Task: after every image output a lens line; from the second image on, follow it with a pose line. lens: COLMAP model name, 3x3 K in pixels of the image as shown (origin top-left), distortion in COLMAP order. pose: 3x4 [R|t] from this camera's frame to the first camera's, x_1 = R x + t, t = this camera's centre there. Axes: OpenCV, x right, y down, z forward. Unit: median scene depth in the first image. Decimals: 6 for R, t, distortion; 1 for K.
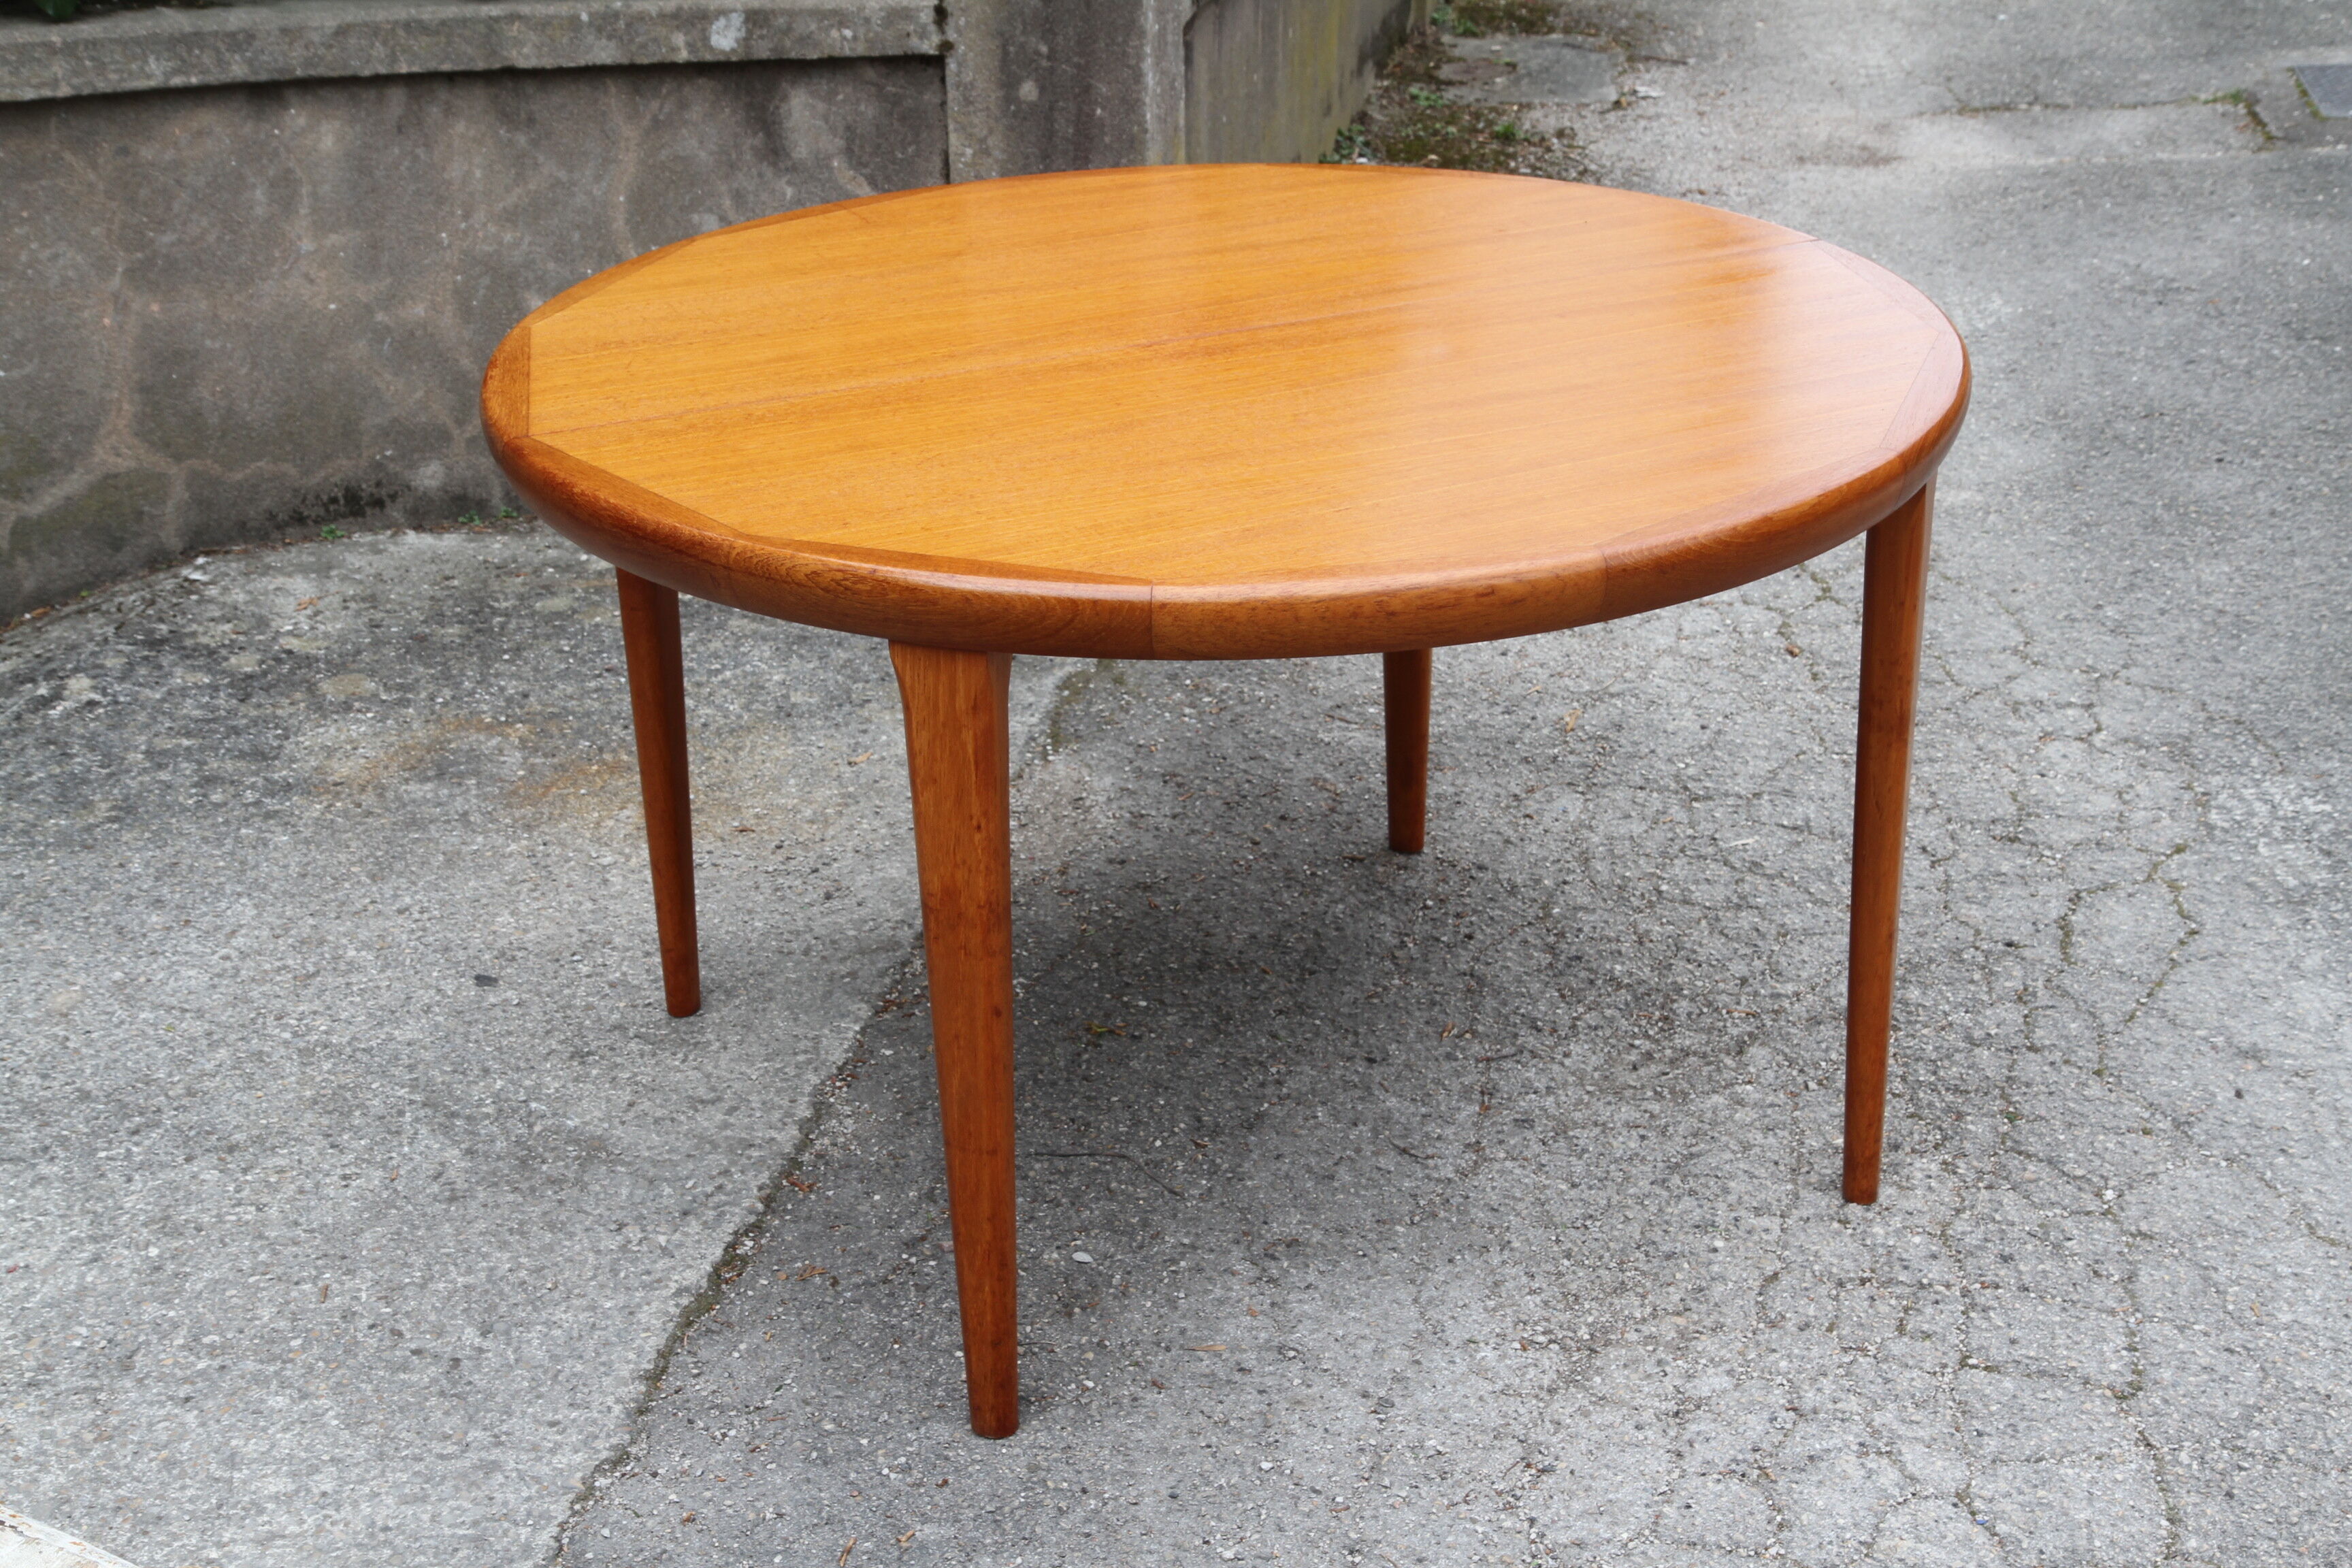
lens RADIAL K [[3244.6, 0, 1204.8], [0, 3244.6, 794.9], [0, 0, 1]] dist [0.121569, 0.000000]
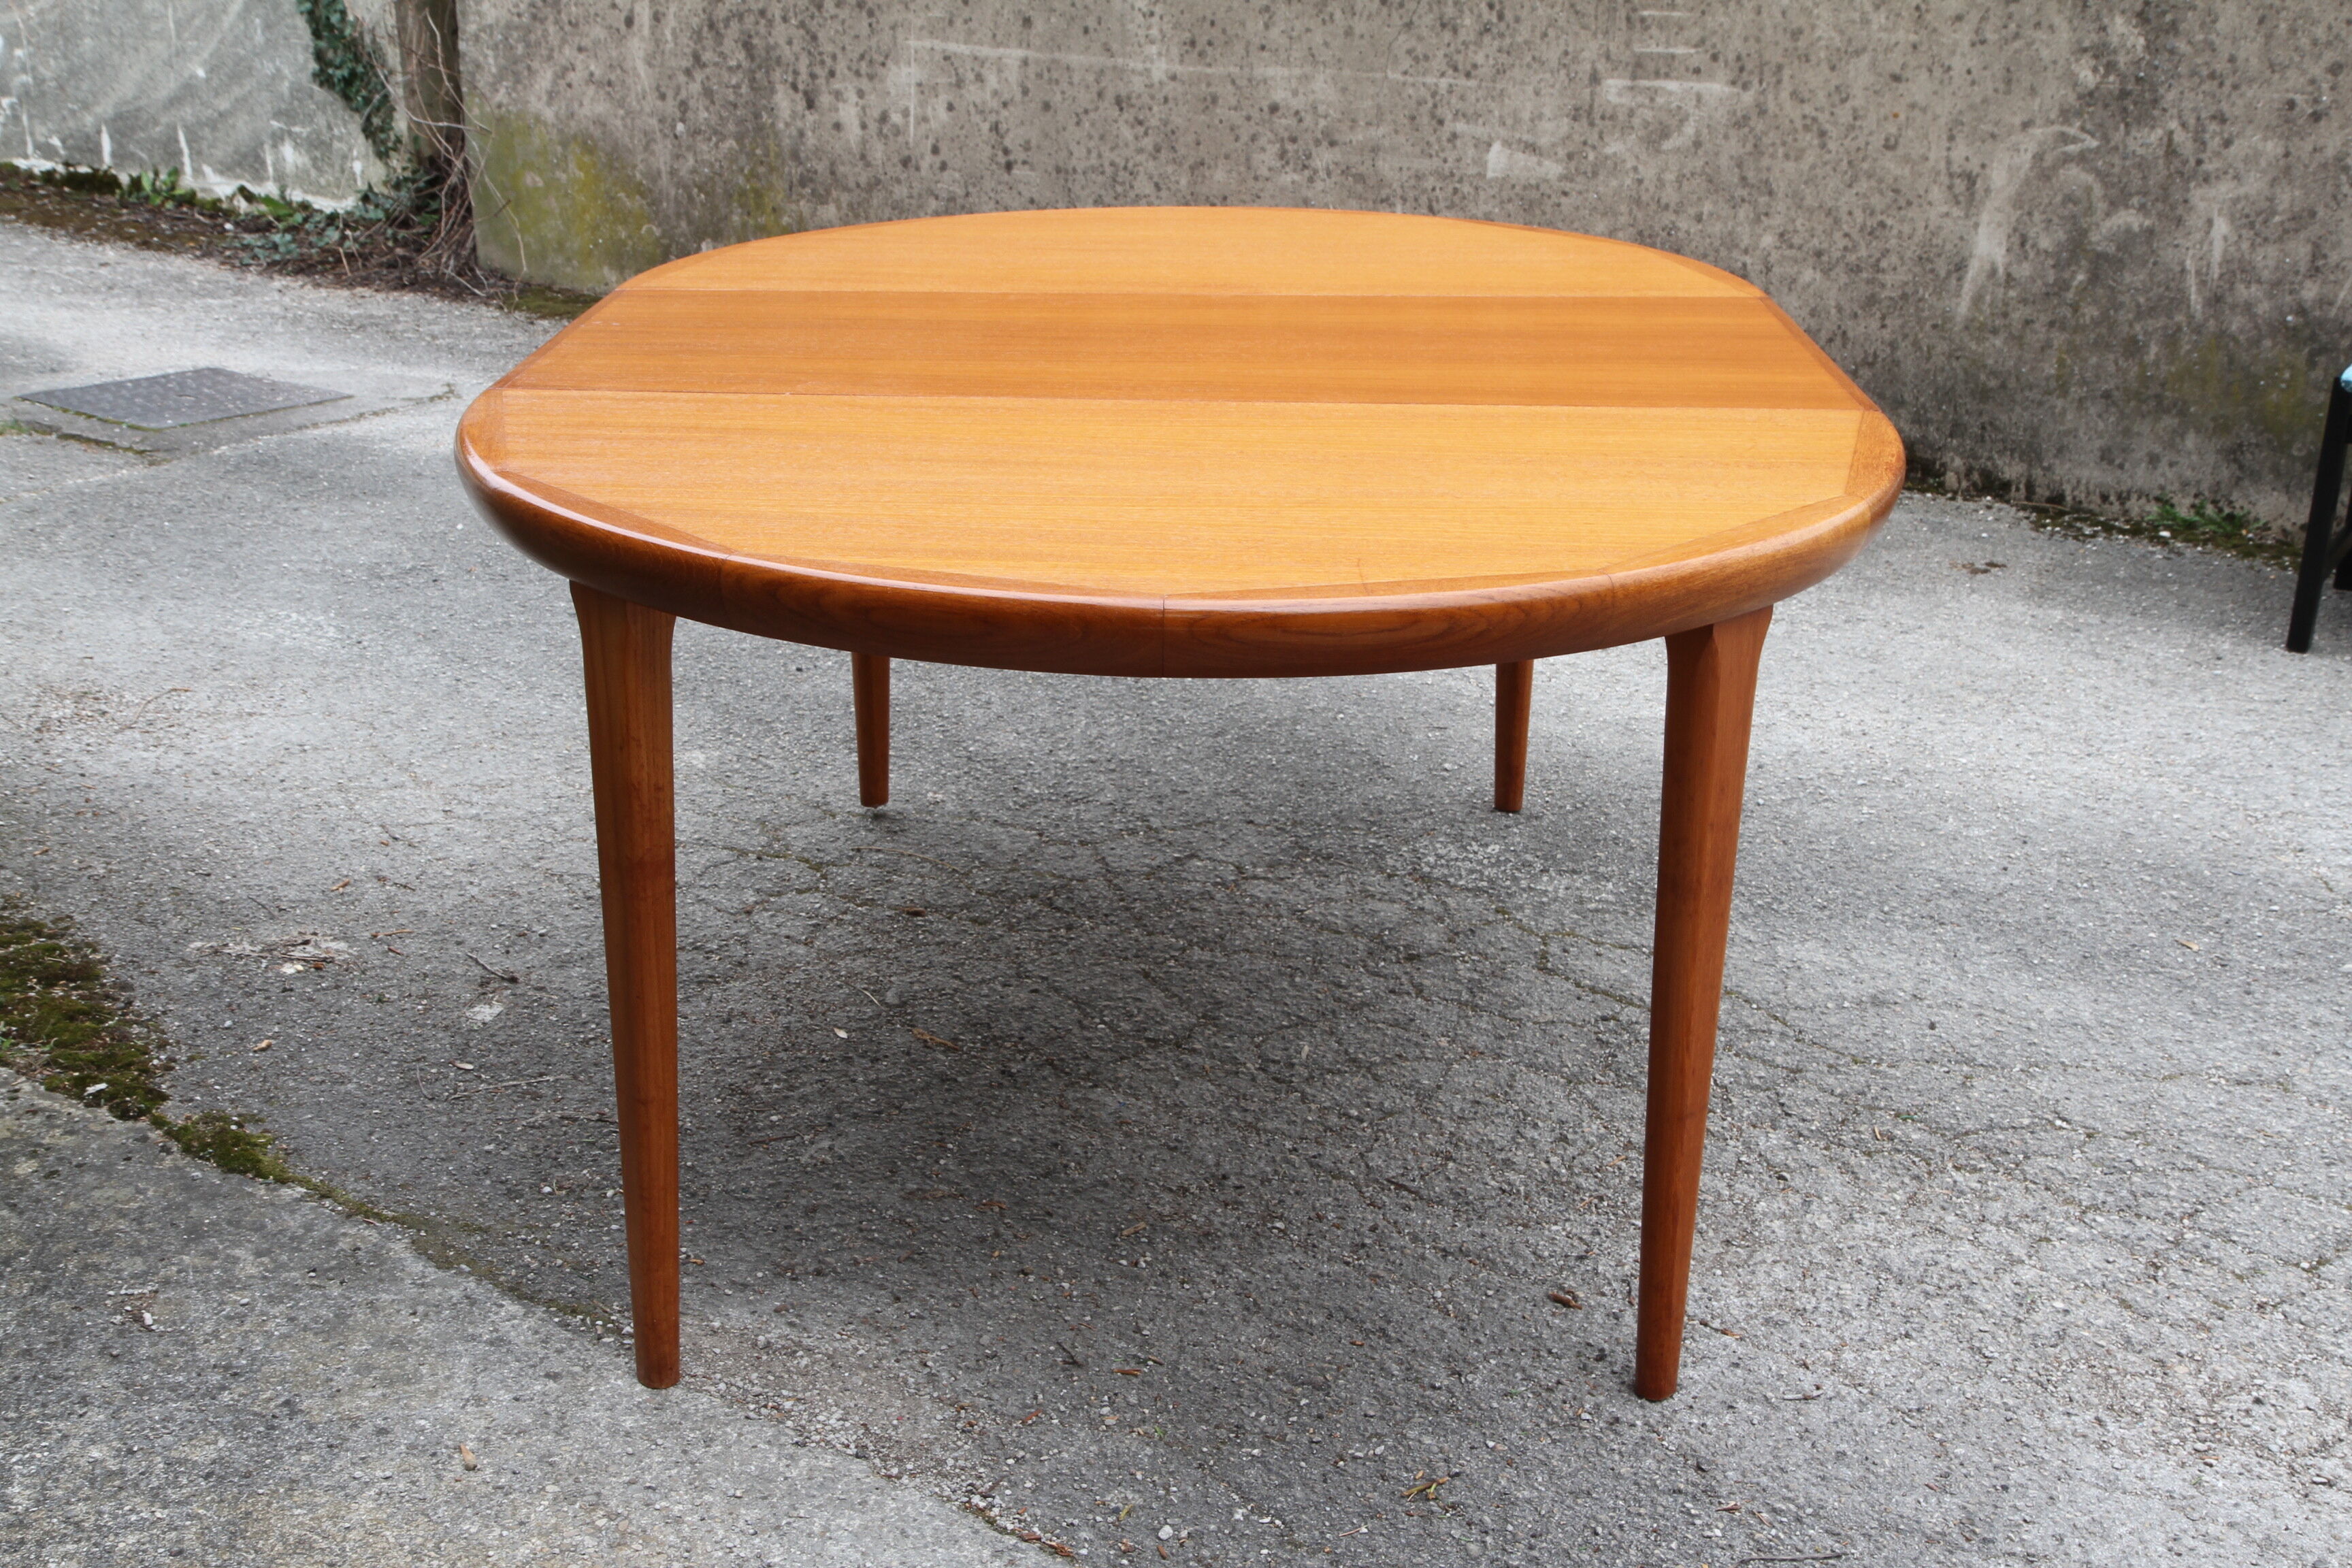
lens RADIAL K [[2650.4, 0, 1201.7], [0, 2650.4, 784.4], [0, 0, 1]] dist [0.079224, 0.000000]
pose [[0.439931, -0.269963, 0.856493, -0.439049], [0.340221, 0.932754, 0.119248, -0.142706], [-0.831090, 0.238936, 0.502194, 0.524506]]
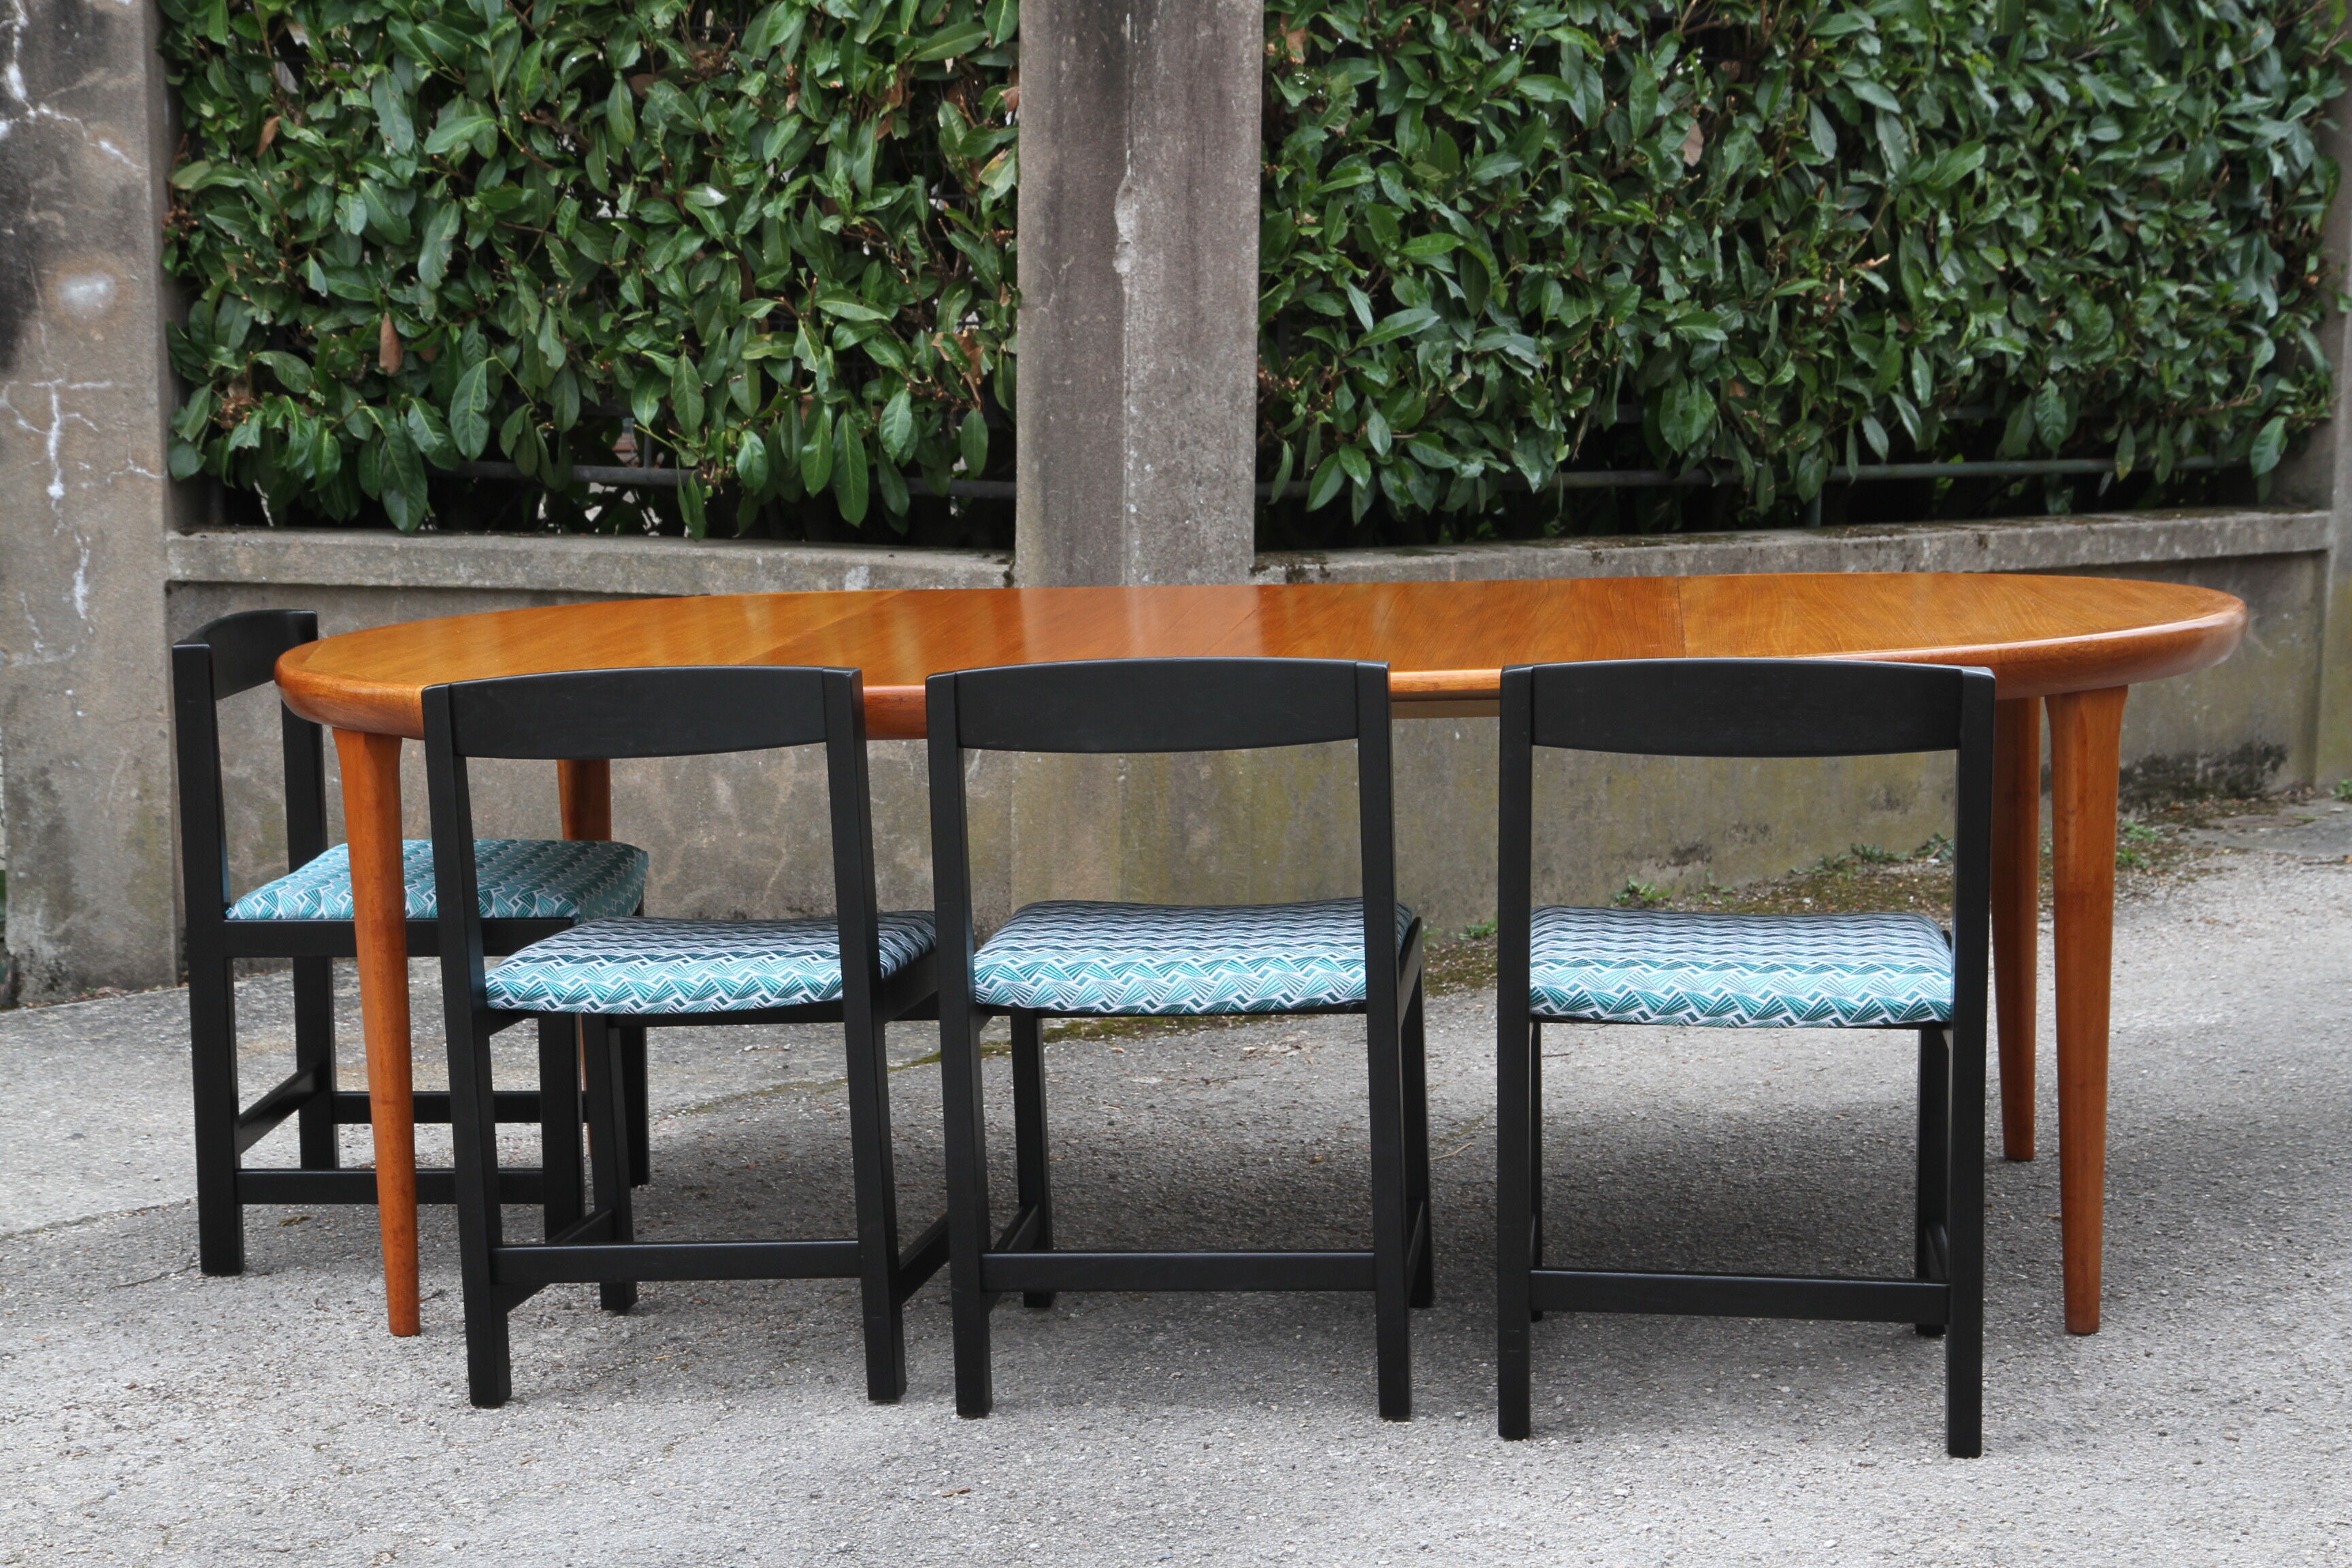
lens RADIAL K [[3745.2, 0, 1169.8], [0, 3745.2, 828.0], [0, 0, 1]] dist [0.170016, 0.000000]
pose [[0.789817, 0.095917, -0.605796, 0.864832], [-0.250215, 0.952158, -0.175464, 0.078794], [0.559983, 0.290164, 0.776031, -0.003850]]
